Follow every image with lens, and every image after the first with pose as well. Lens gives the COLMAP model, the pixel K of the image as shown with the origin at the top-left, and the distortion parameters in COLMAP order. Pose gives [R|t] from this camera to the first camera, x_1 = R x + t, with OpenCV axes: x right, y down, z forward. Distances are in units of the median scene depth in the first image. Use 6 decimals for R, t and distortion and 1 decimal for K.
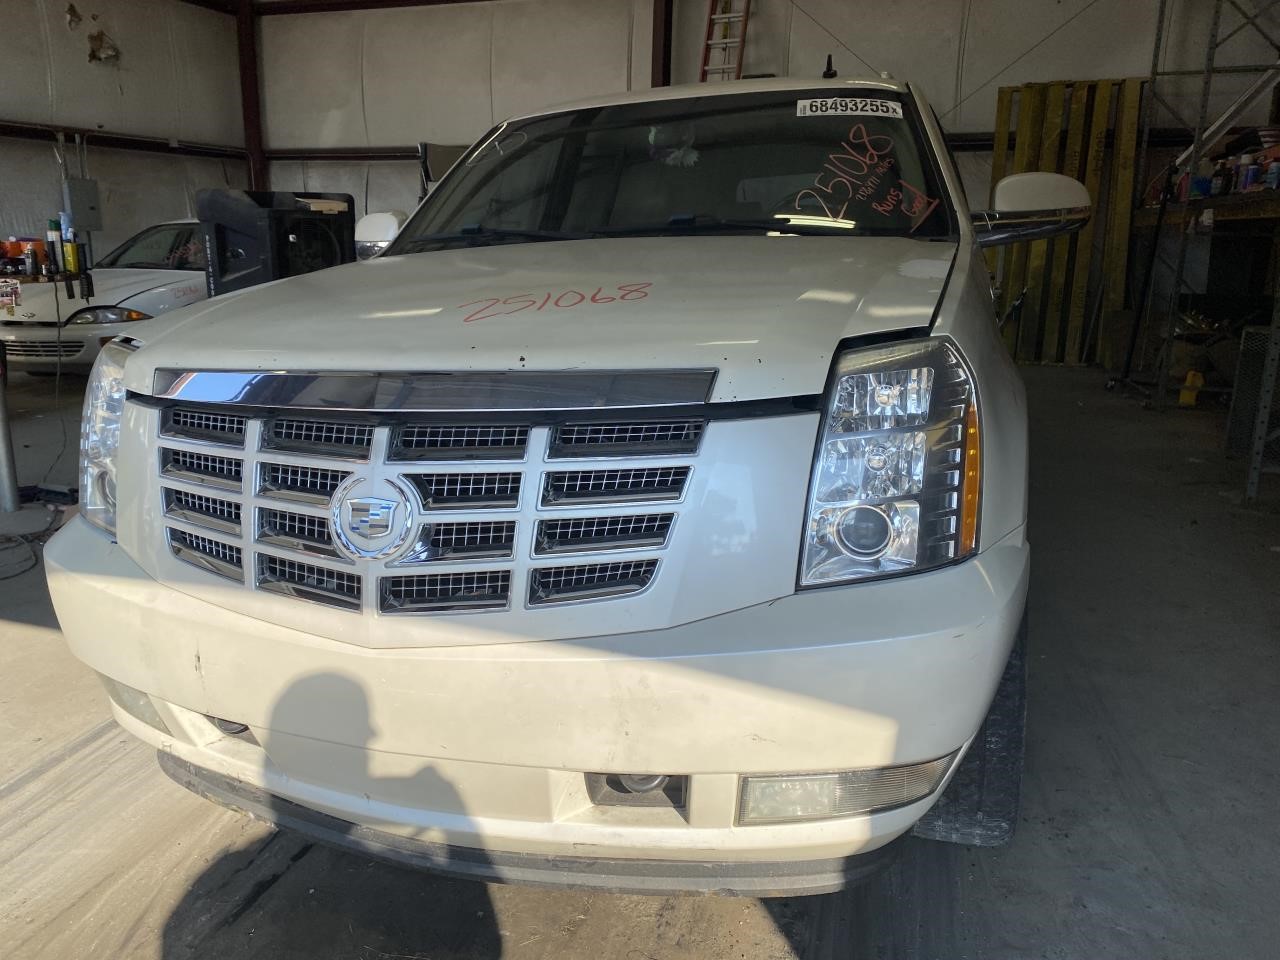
lens RADIAL K [[979.4, 0, 631.0], [0, 979.4, 469.6], [0, 0, 1]] dist [0.002242, 0.000934]
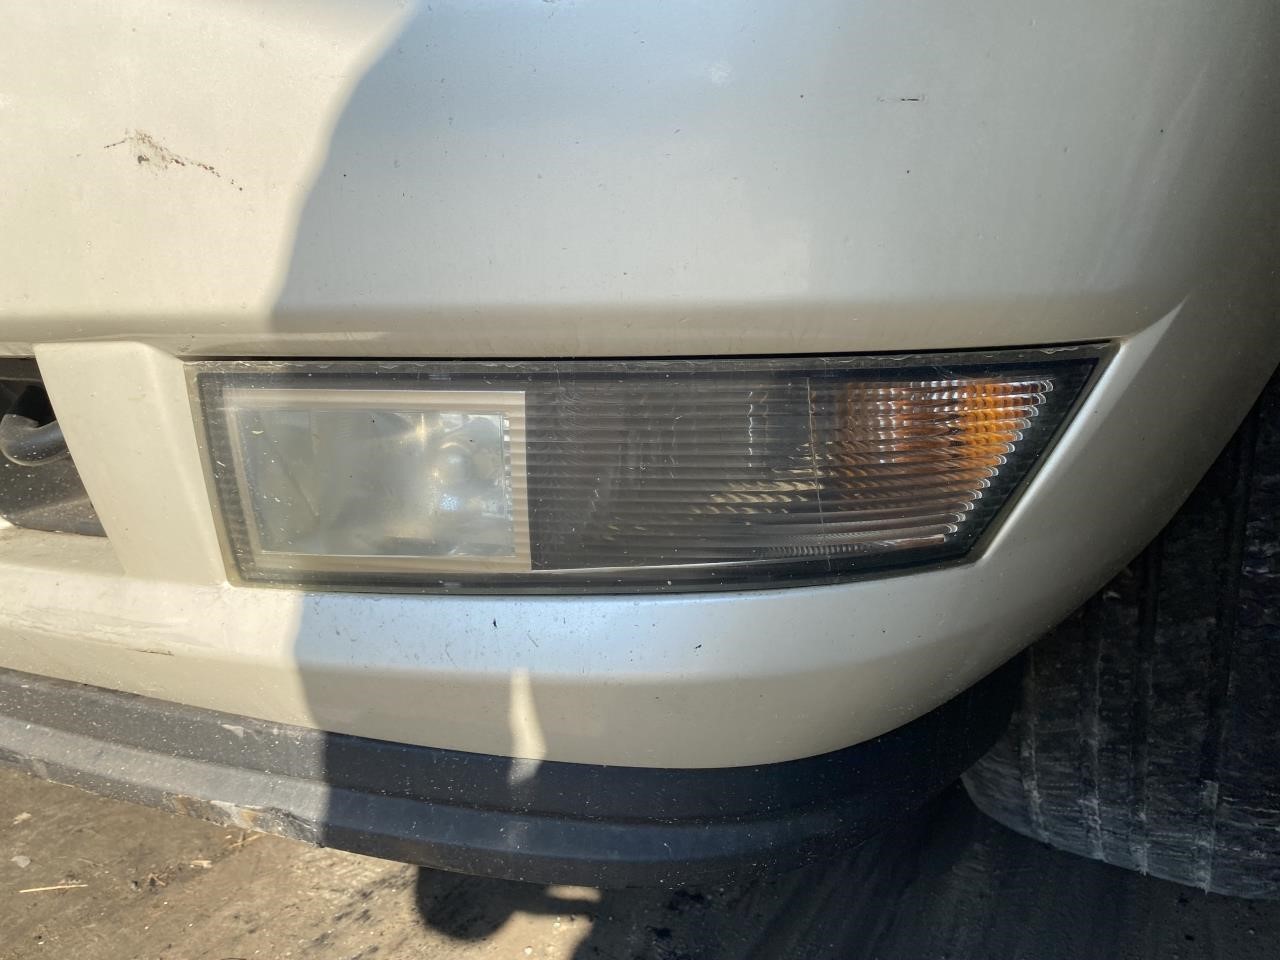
lens RADIAL K [[979.4, 0, 638.8], [0, 979.4, 477.9], [0, 0, 1]] dist [0.002242, 0.000934]
pose [[0.962502, 0.086291, -0.257185, 0.290538], [-0.091052, 0.995824, -0.006637, 0.317353], [0.255538, 0.029805, 0.966339, 0.732127]]
